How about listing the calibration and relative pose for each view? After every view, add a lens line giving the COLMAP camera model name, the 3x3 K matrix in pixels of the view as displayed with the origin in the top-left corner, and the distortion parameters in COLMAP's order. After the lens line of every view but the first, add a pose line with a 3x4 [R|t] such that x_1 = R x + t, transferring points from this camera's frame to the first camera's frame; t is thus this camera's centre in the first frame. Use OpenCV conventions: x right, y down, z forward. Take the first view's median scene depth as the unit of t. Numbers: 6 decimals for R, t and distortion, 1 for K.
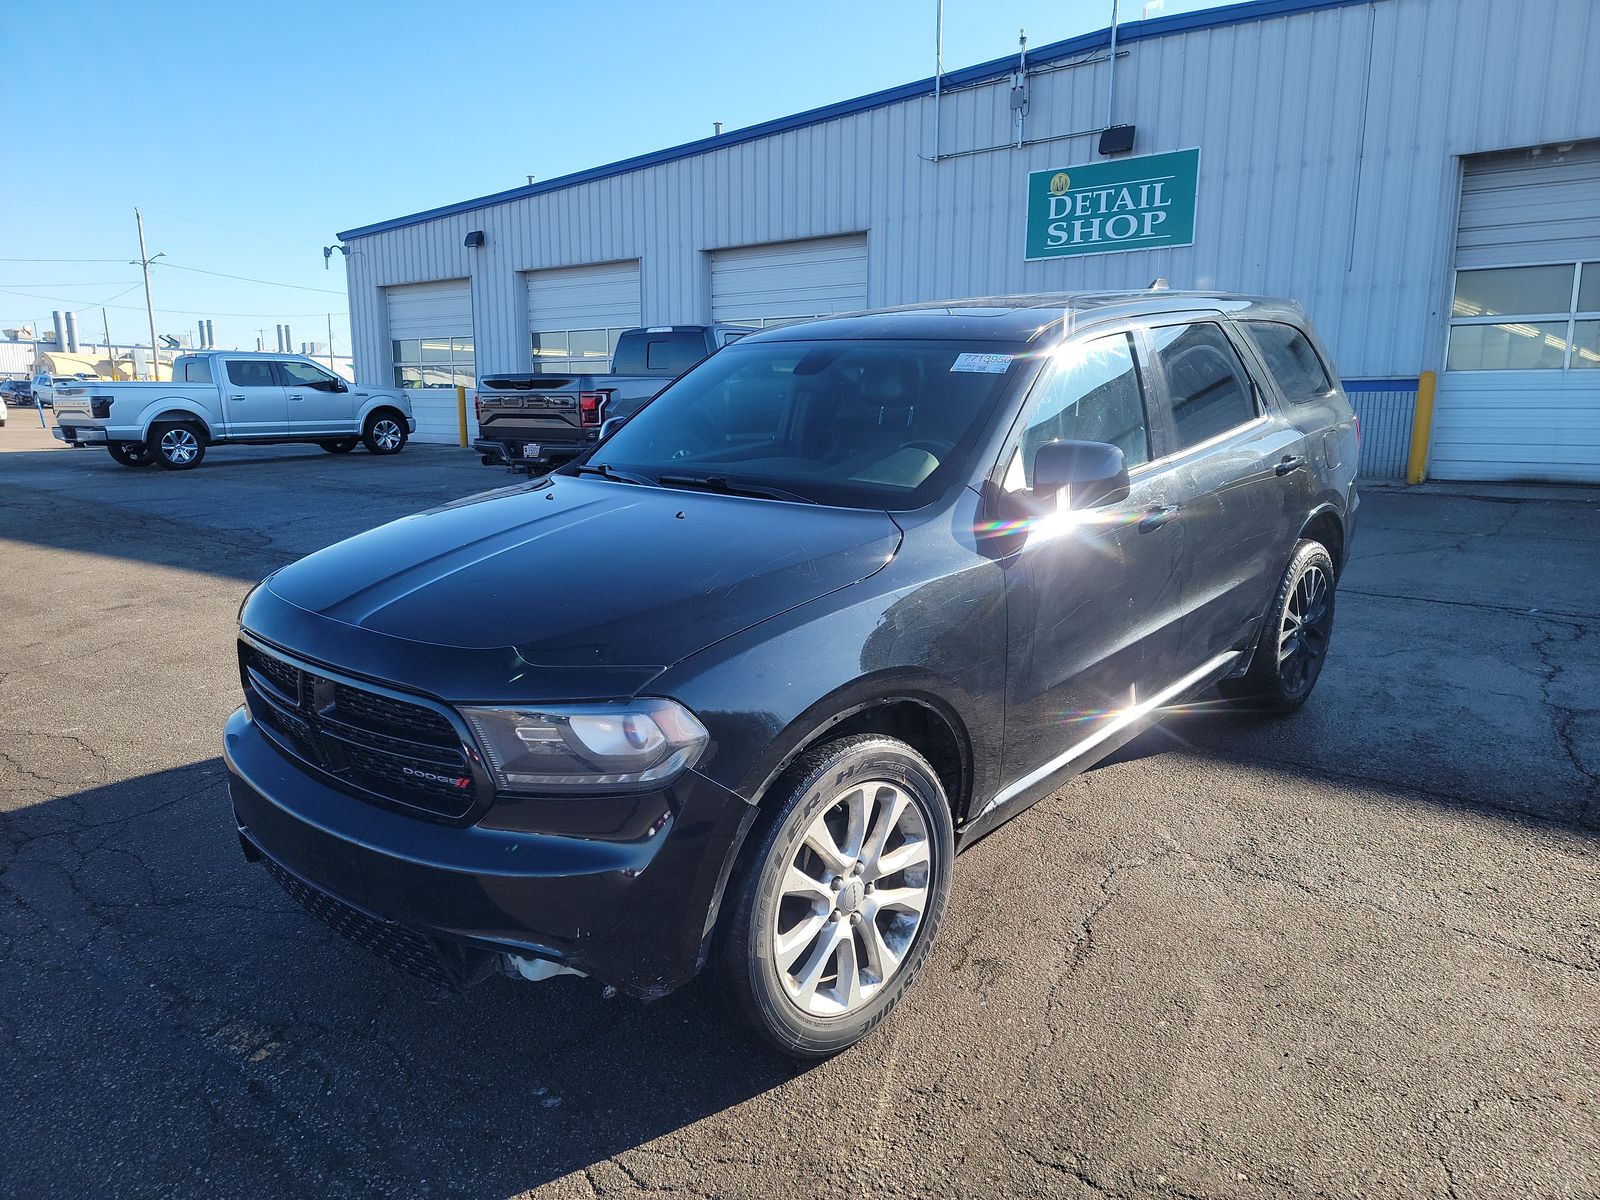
lens RADIAL K [[1105.1, 0, 797.4], [0, 1105.1, 604.3], [0, 0, 1]] dist [0.060239, -0.037027]
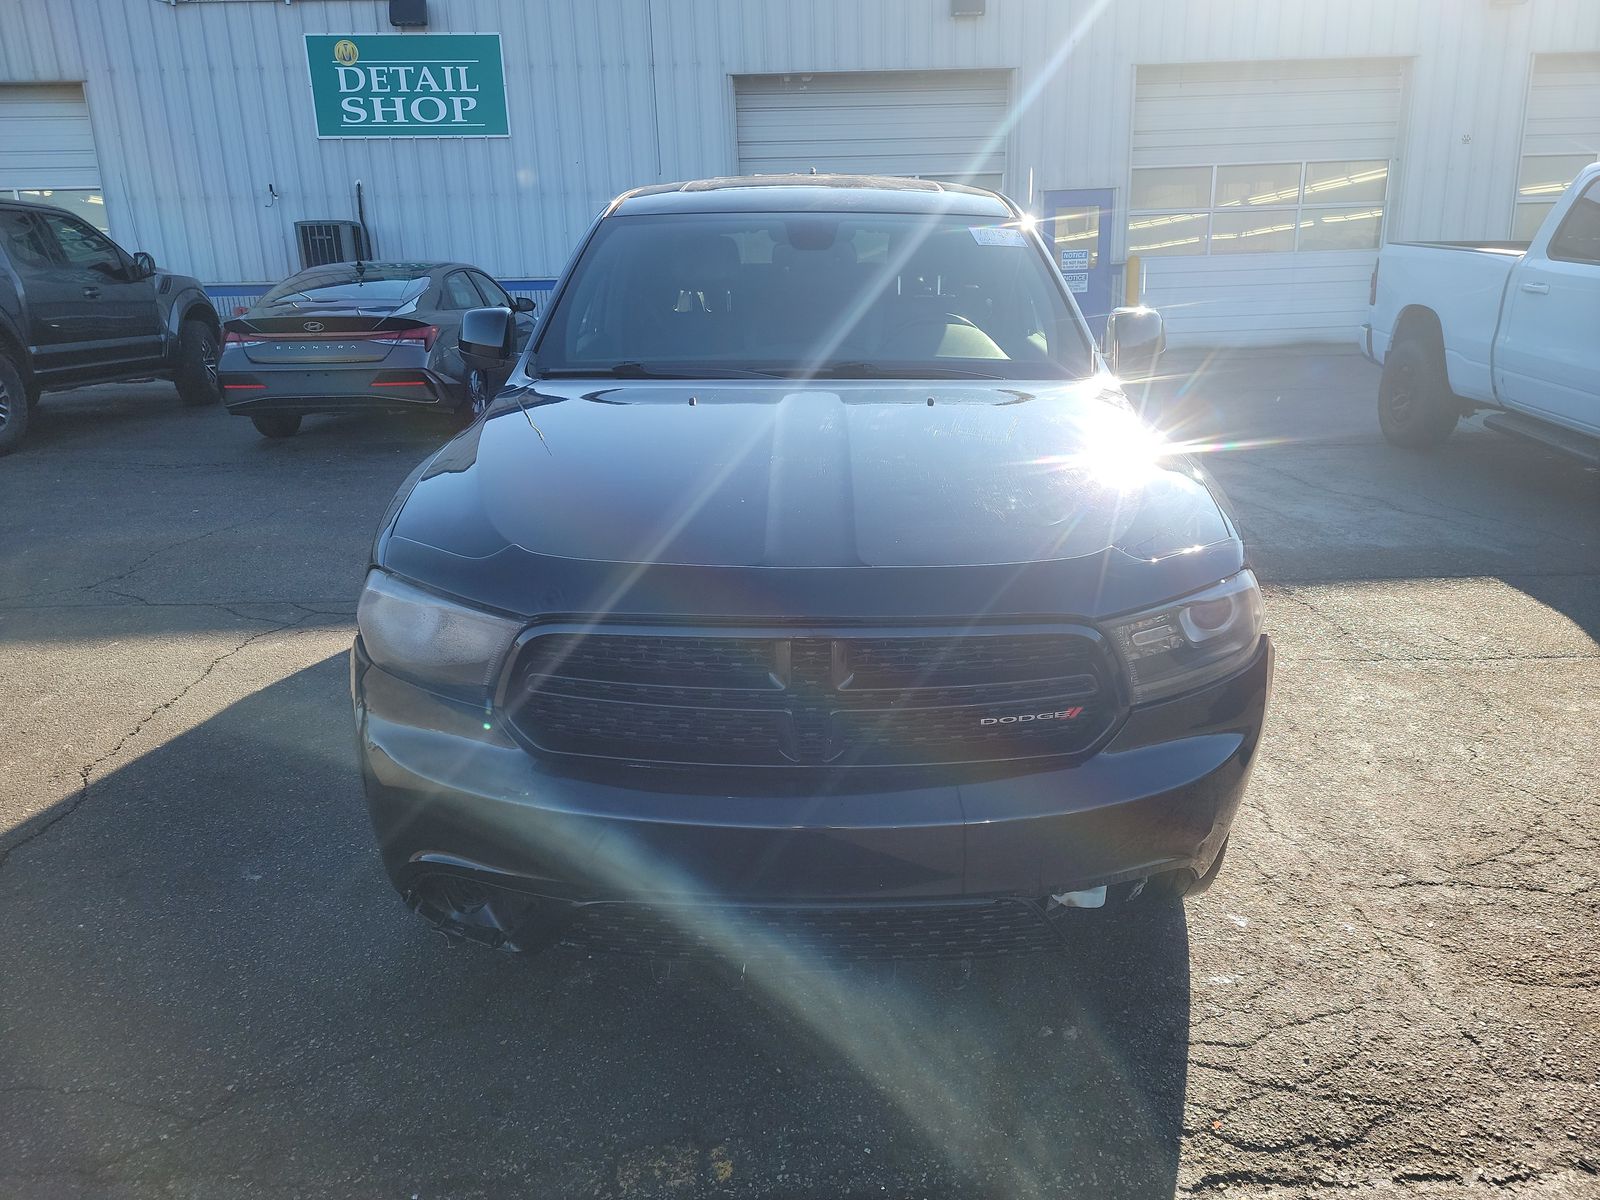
lens RADIAL K [[1105.1, 0, 797.3], [0, 1105.1, 601.3], [0, 0, 1]] dist [0.060239, -0.037027]
pose [[0.745692, -0.193961, 0.637434, -0.159685], [0.143196, 0.980988, 0.130984, -0.011053], [-0.650721, -0.006396, 0.759290, 0.077399]]
